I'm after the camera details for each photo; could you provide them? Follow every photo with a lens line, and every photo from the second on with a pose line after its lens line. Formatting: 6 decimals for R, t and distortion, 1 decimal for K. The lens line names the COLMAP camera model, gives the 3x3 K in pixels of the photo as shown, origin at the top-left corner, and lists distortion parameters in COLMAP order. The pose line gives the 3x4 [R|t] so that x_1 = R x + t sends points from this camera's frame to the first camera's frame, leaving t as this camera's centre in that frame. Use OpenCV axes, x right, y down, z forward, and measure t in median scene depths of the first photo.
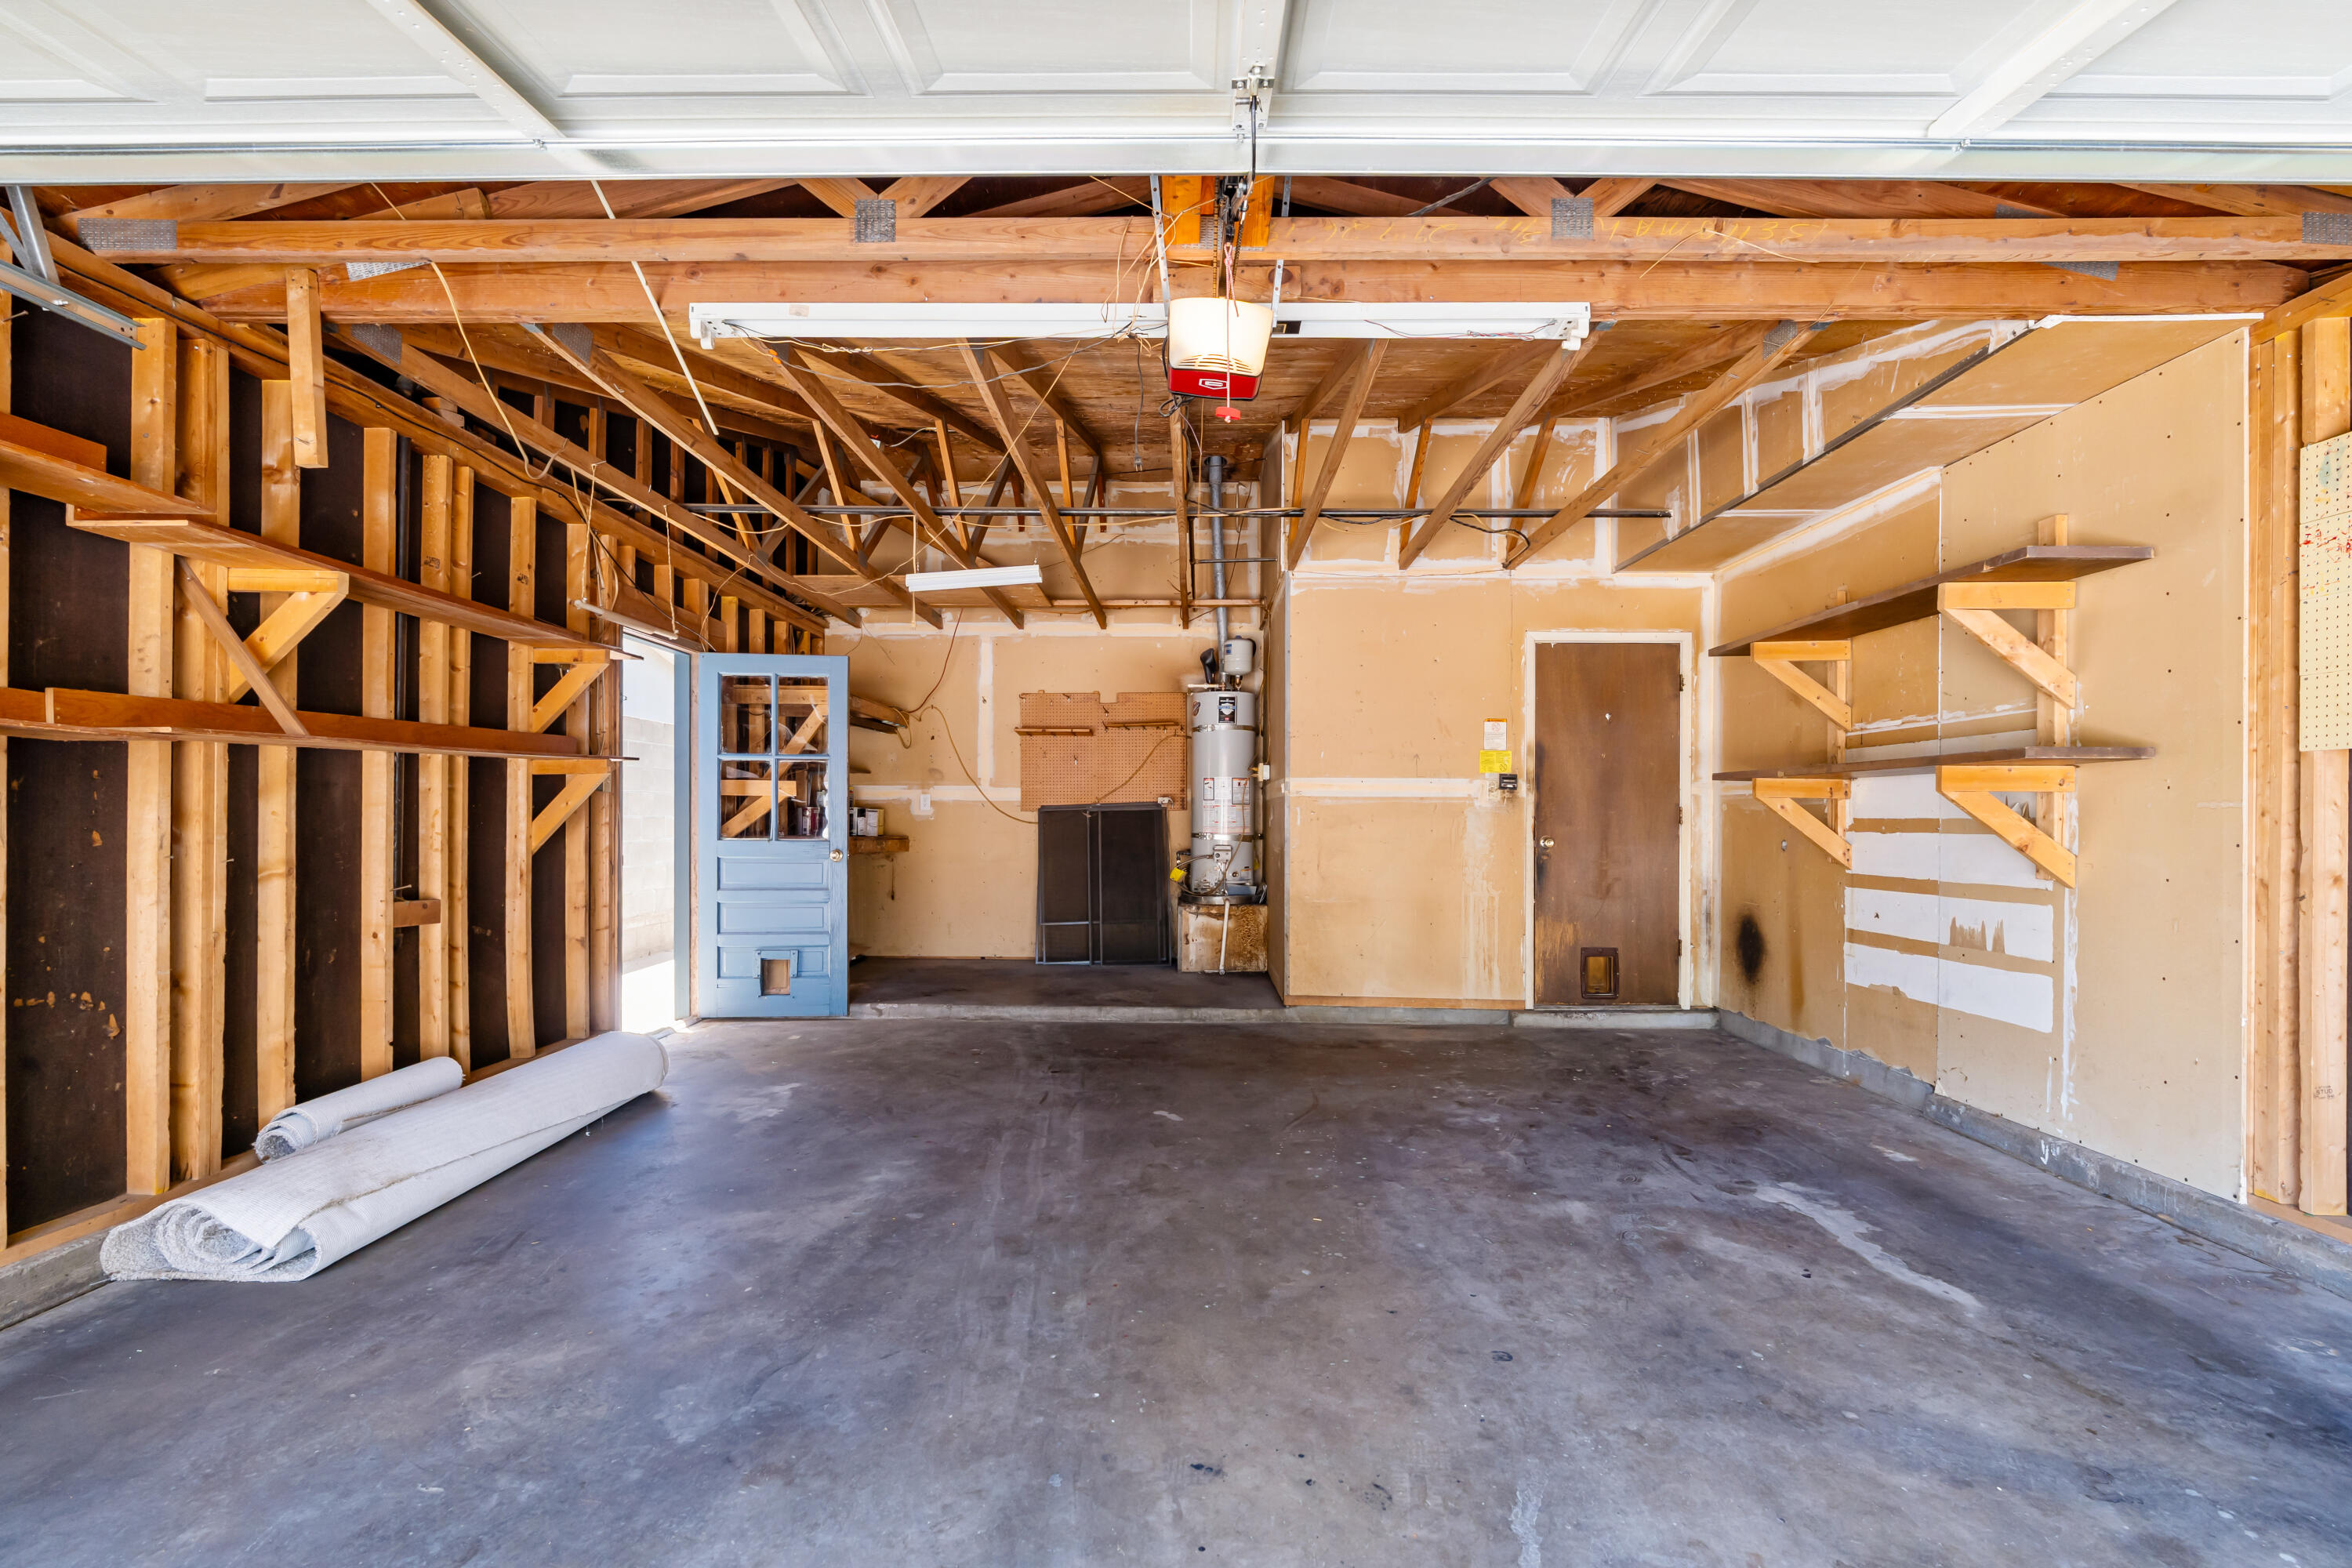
lens RADIAL K [[1087.9, 0, 1180.6], [0, 1087.9, 805.0], [0, 0, 1]] dist [-0.003543, 0.000371]
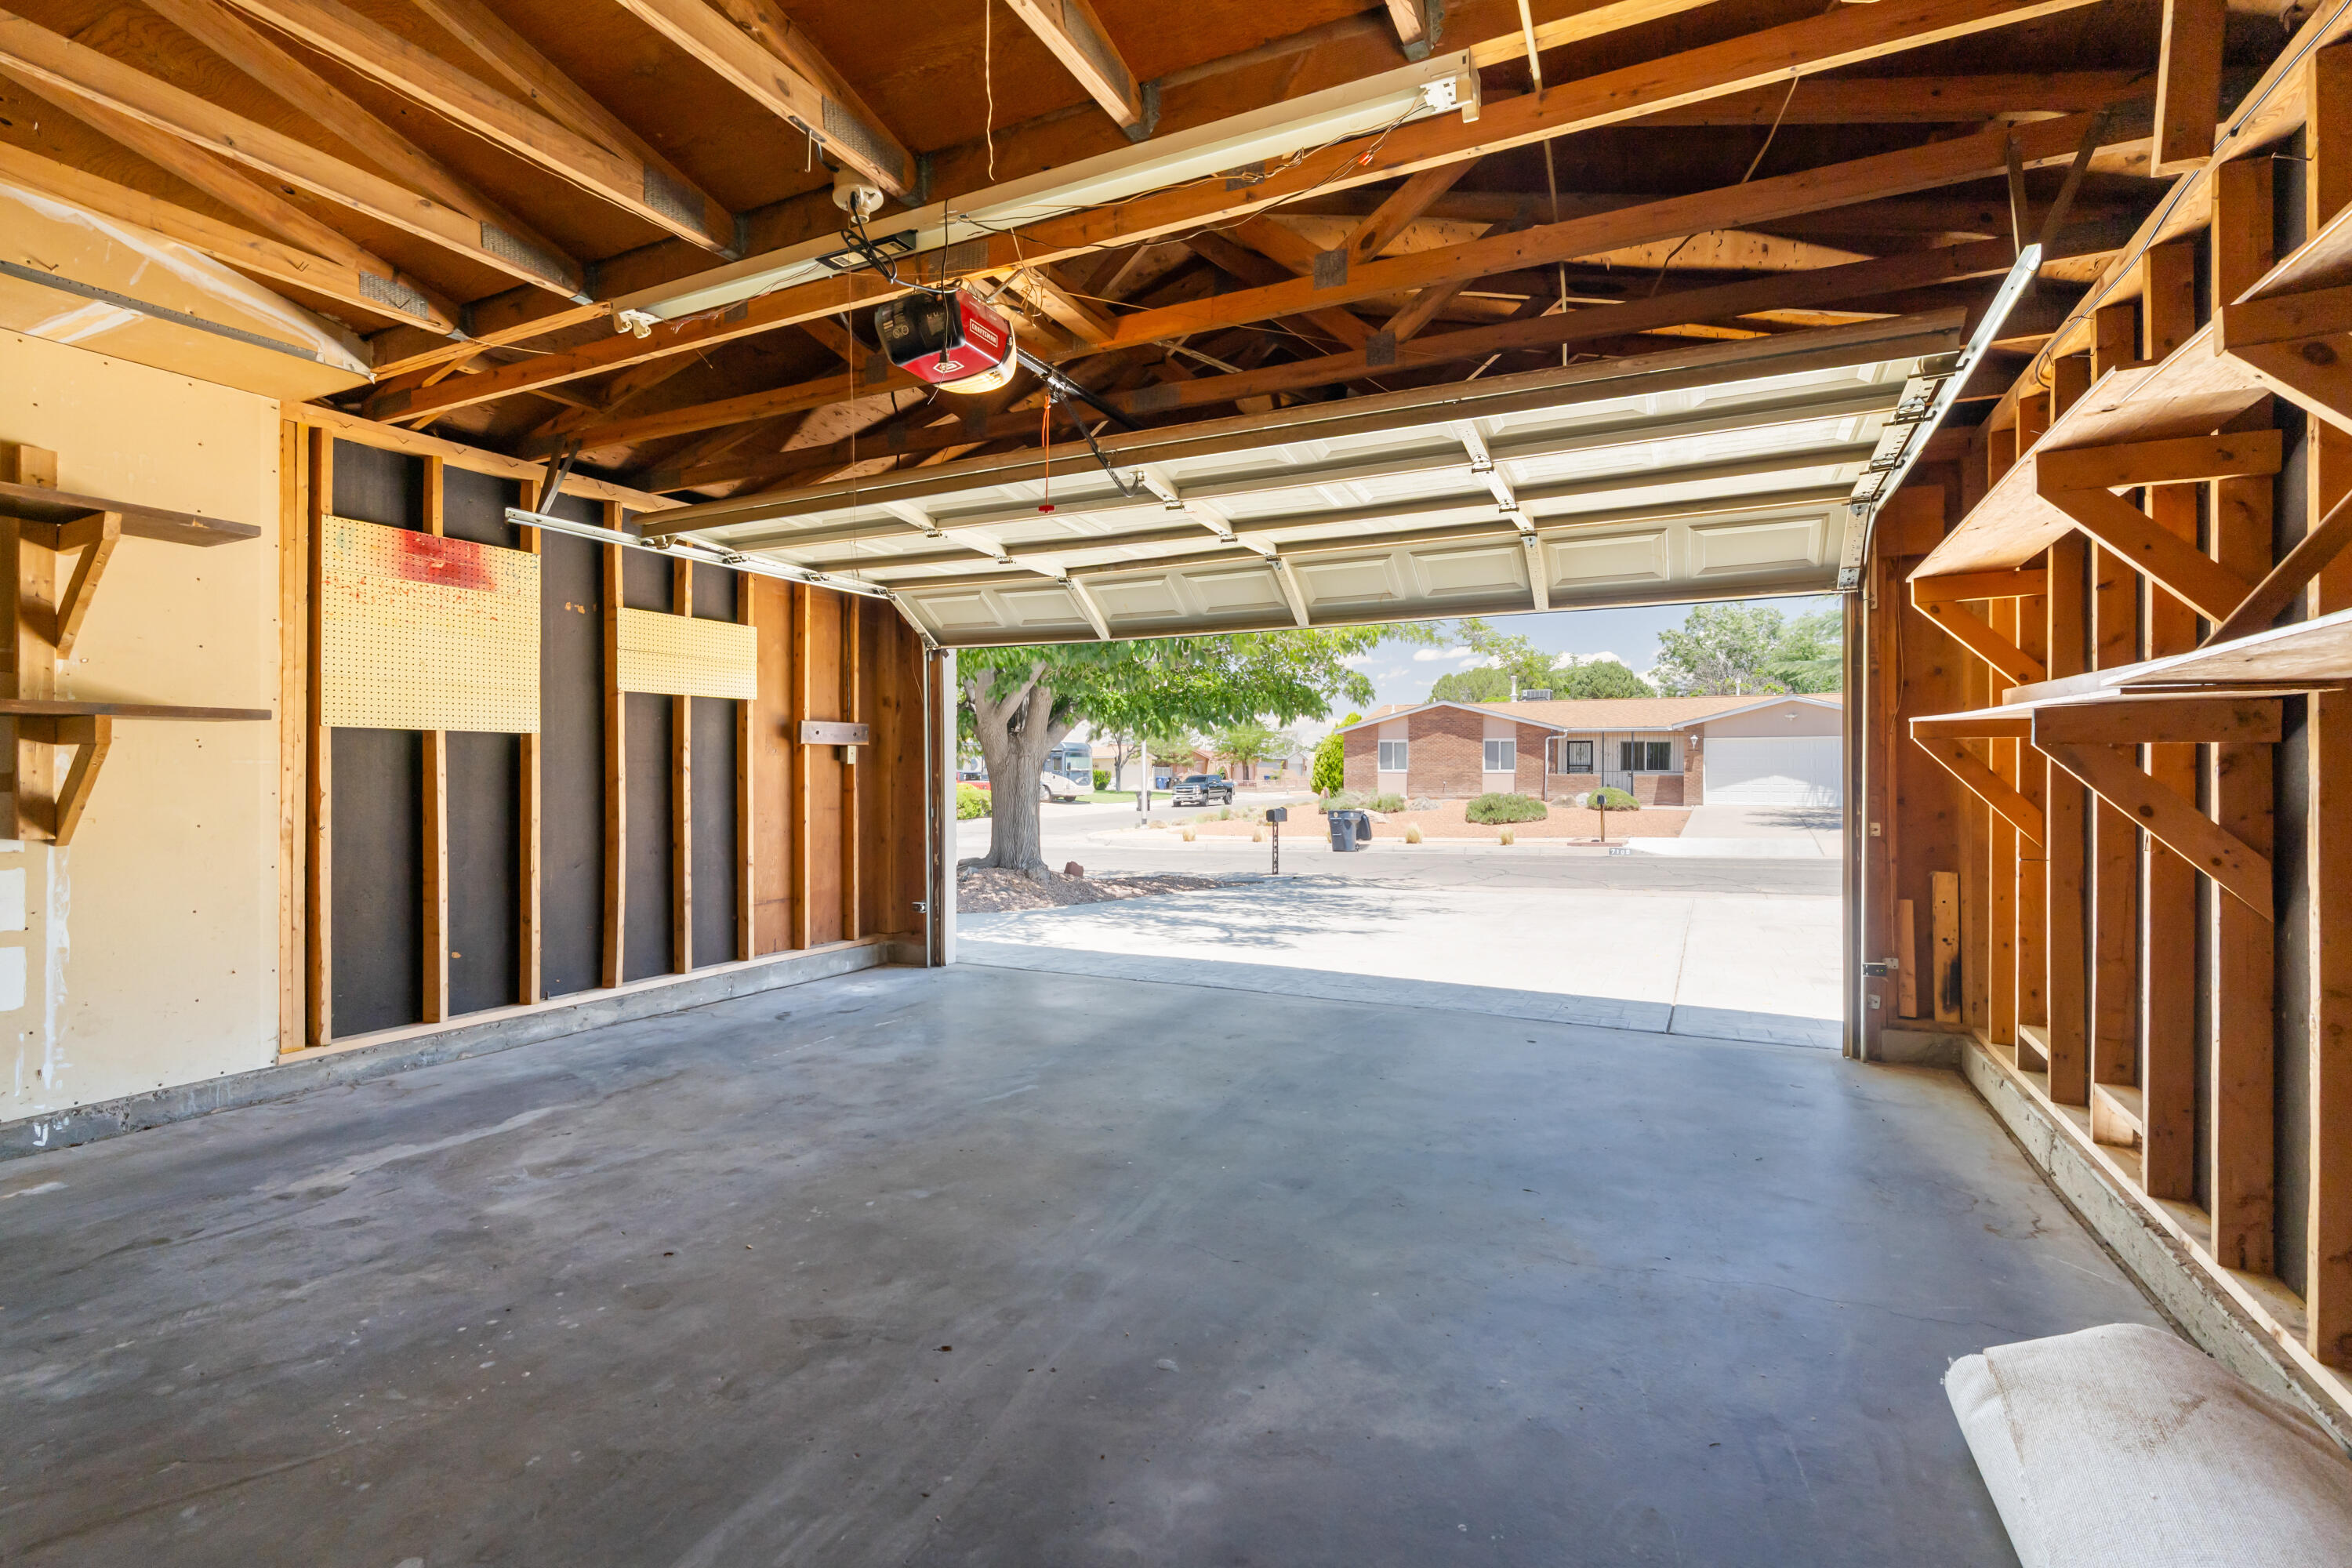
lens RADIAL K [[1087.9, 0, 1181.1], [0, 1087.9, 777.3], [0, 0, 1]] dist [-0.003543, 0.000371]
pose [[-0.901867, -0.008782, 0.431925, -0.526025], [-0.009818, 0.999952, -0.000170, 0.006813], [-0.431902, -0.004394, -0.901910, 1.560895]]
